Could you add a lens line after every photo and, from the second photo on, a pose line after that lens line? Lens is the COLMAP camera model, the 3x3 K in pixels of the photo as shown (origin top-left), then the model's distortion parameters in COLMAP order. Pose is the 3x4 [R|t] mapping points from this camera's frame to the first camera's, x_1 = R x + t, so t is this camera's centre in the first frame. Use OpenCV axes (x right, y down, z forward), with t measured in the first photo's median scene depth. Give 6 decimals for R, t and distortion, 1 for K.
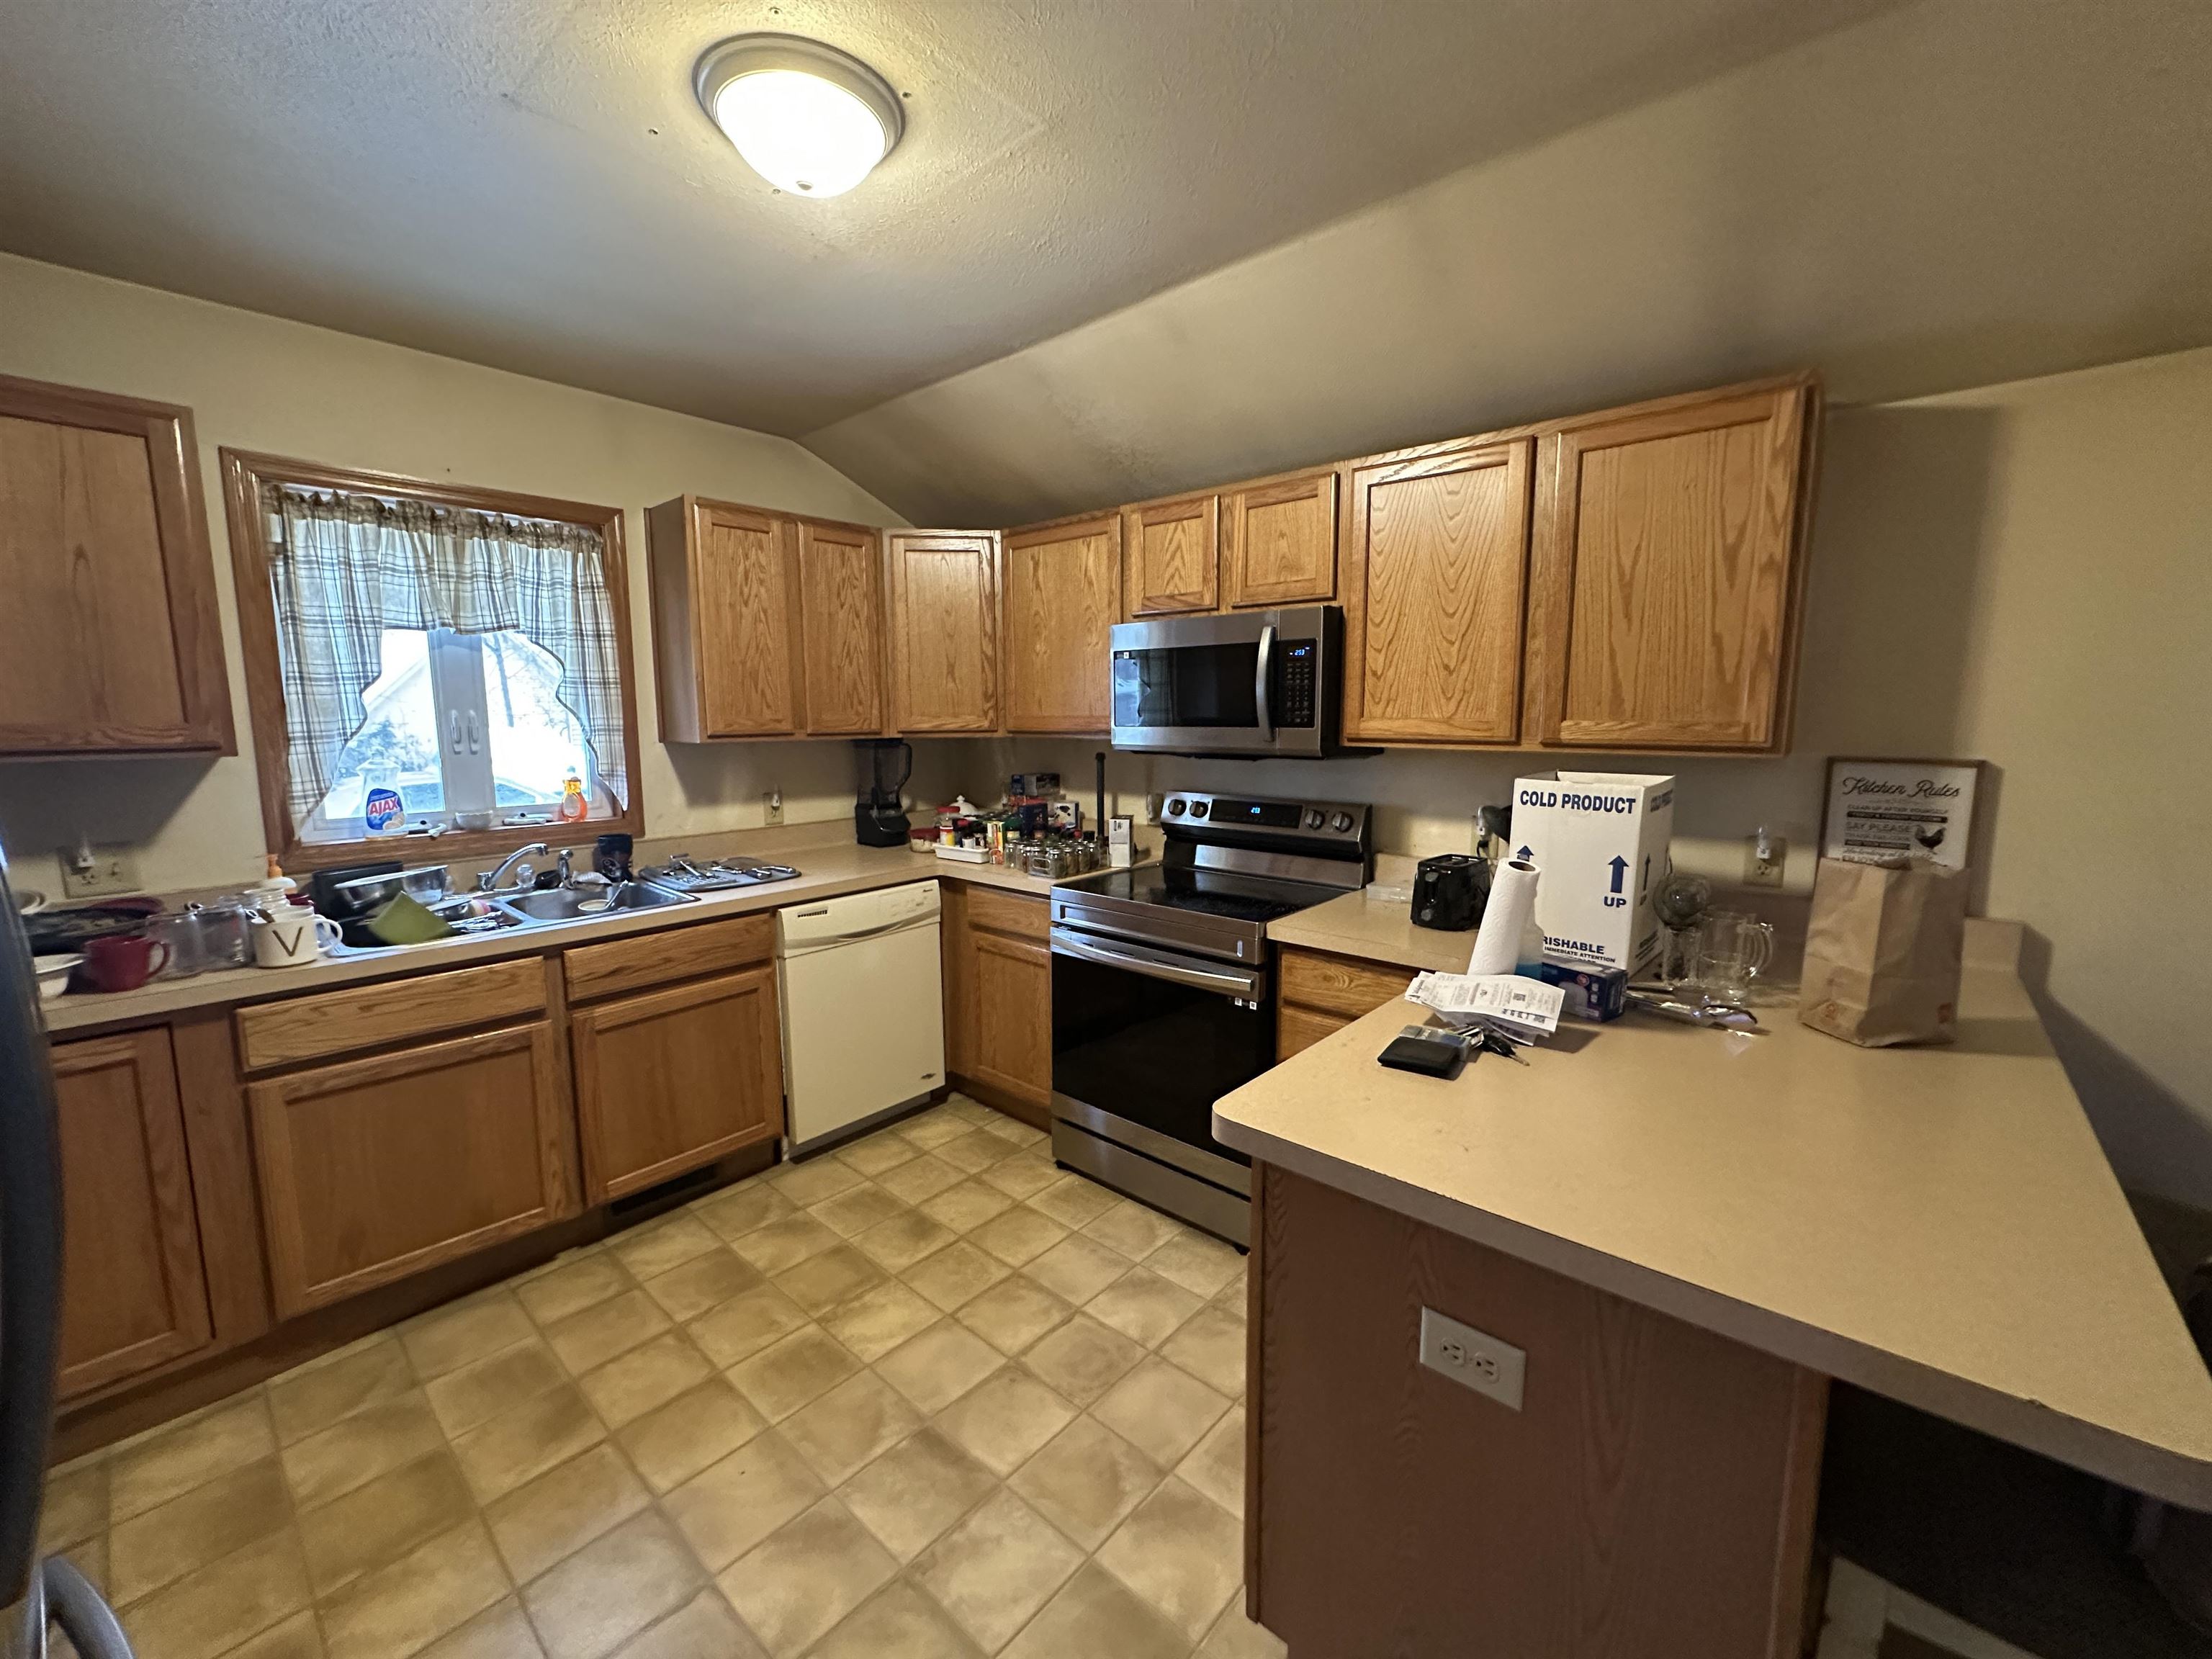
lens RADIAL K [[881.3, 0, 1106.9], [0, 881.3, 828.3], [0, 0, 1]] dist [-0.005324, 0.000974]
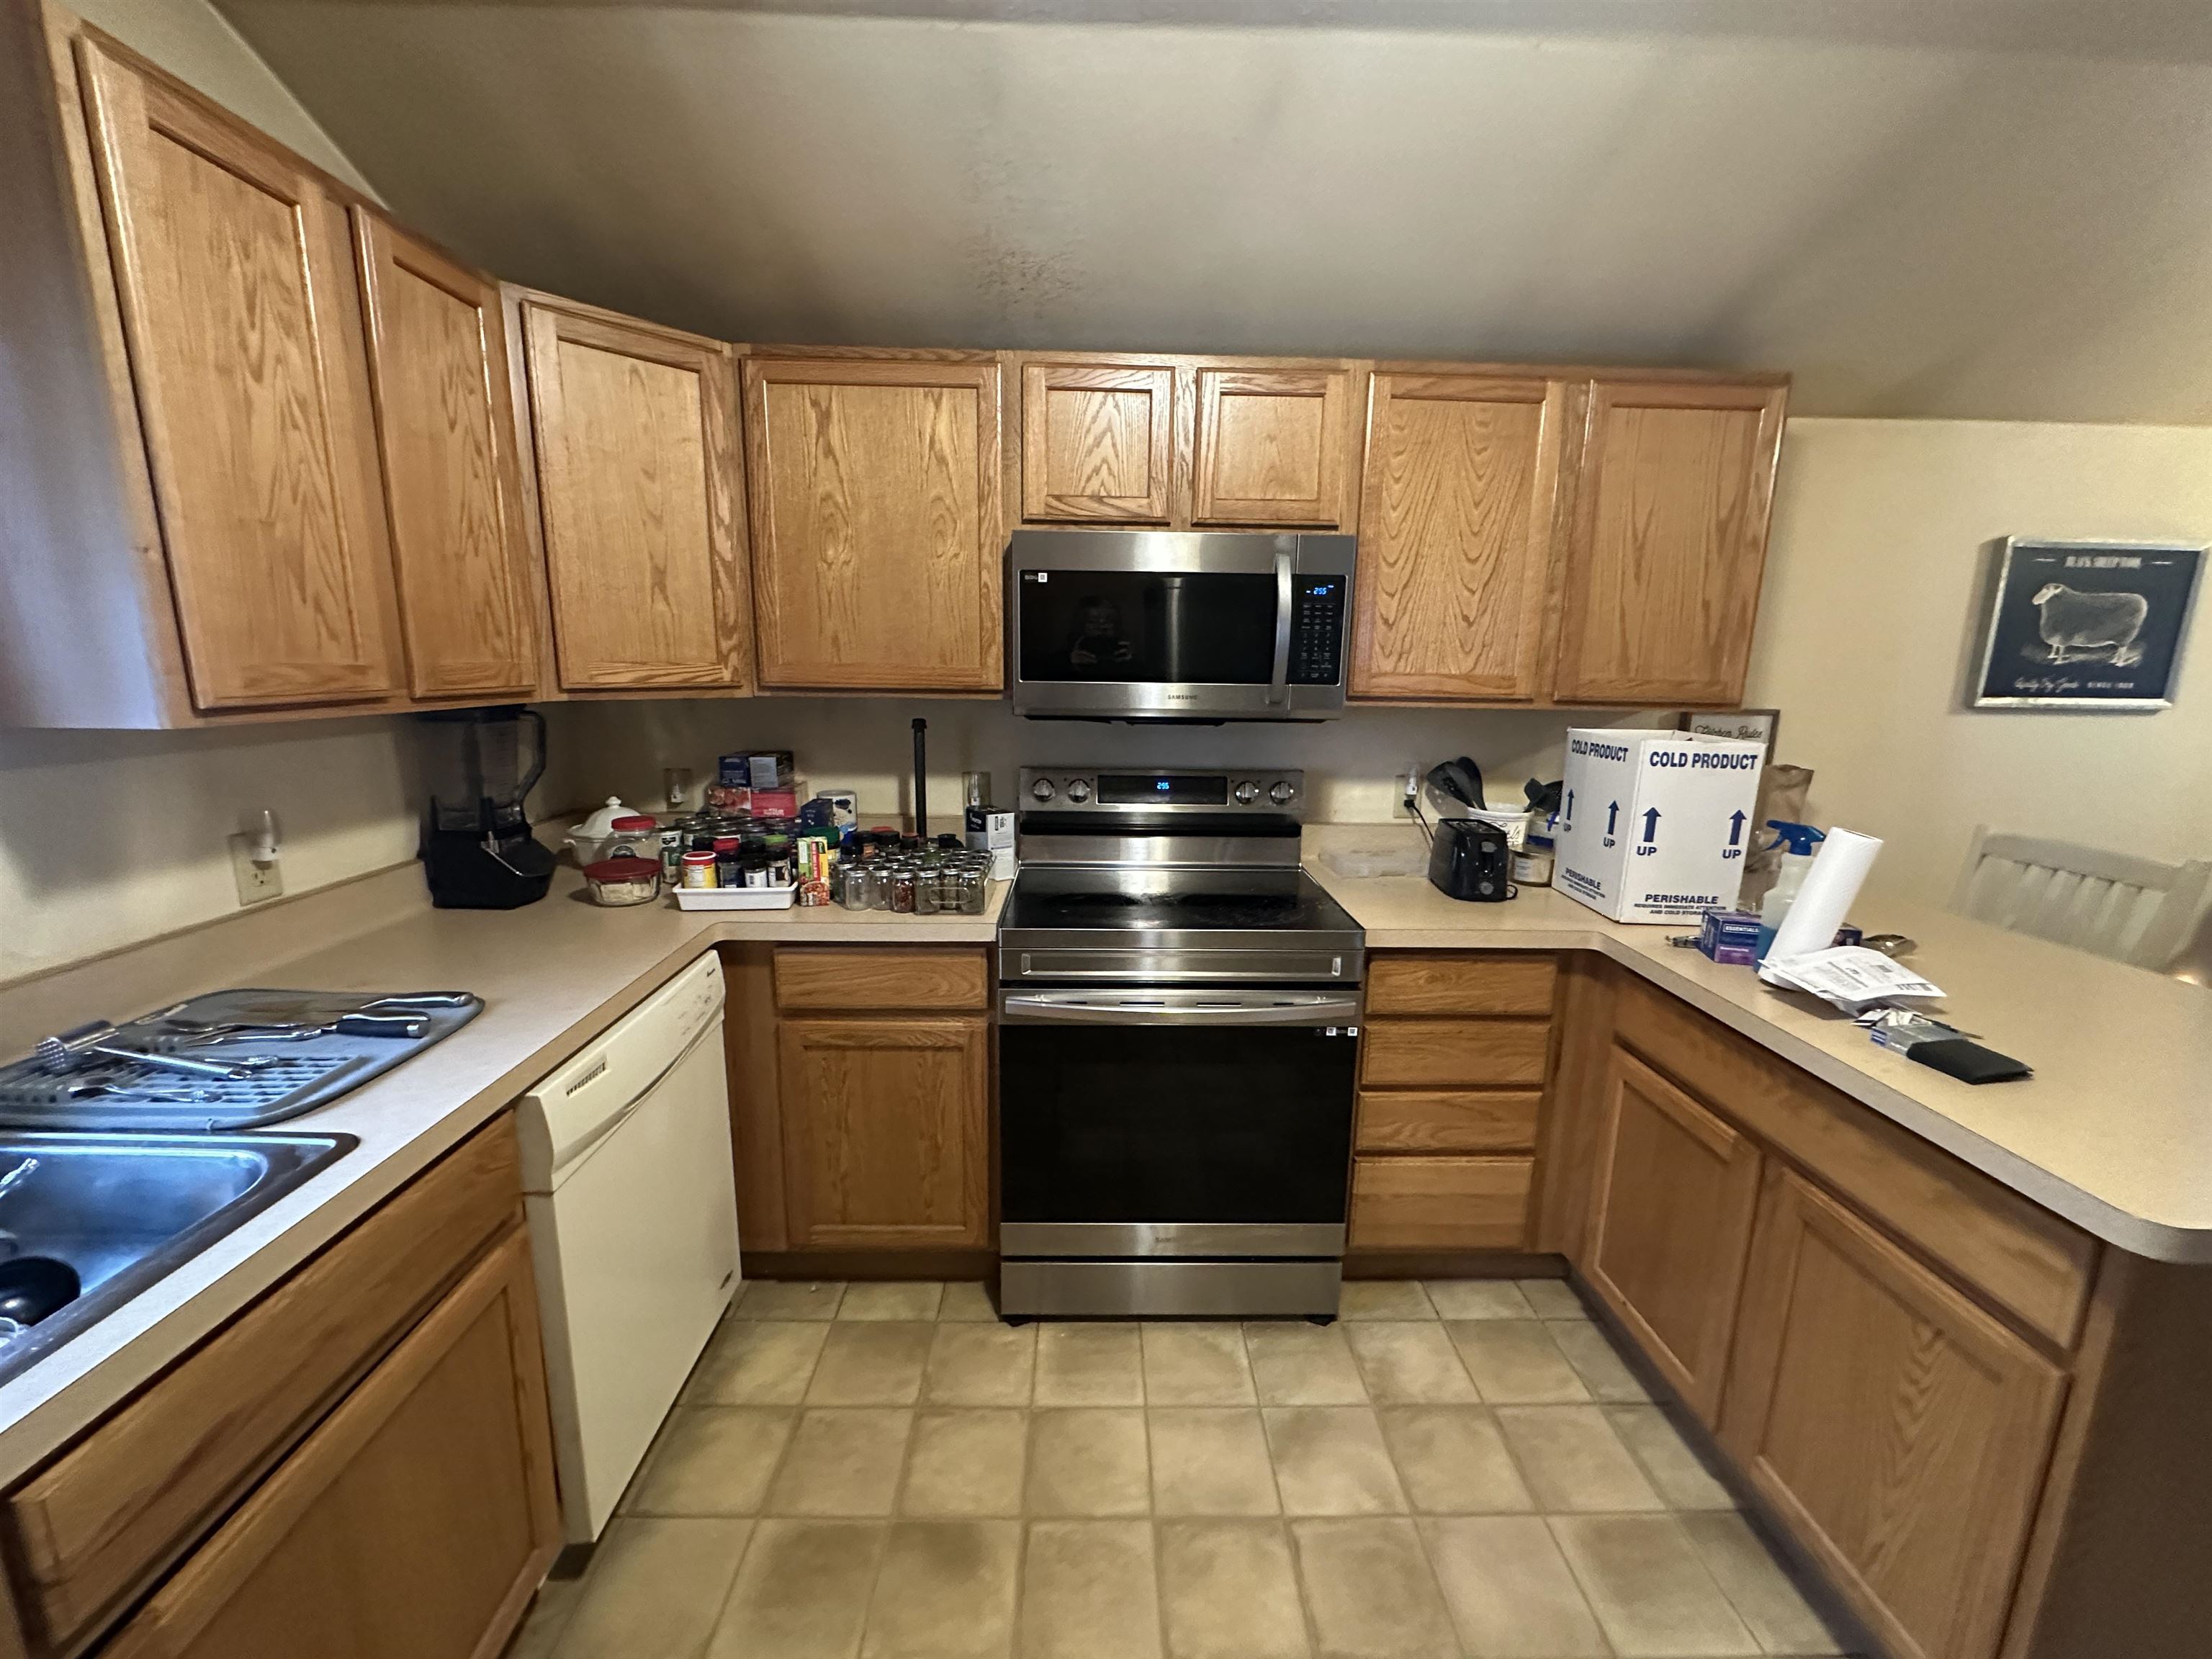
lens RADIAL K [[881.3, 0, 1108.1], [0, 881.3, 827.3], [0, 0, 1]] dist [-0.005324, 0.000974]
pose [[0.737481, -0.113212, 0.665811, -0.471993], [0.072331, 0.993420, 0.088800, -0.066840], [-0.671483, -0.017329, 0.740817, 0.505869]]
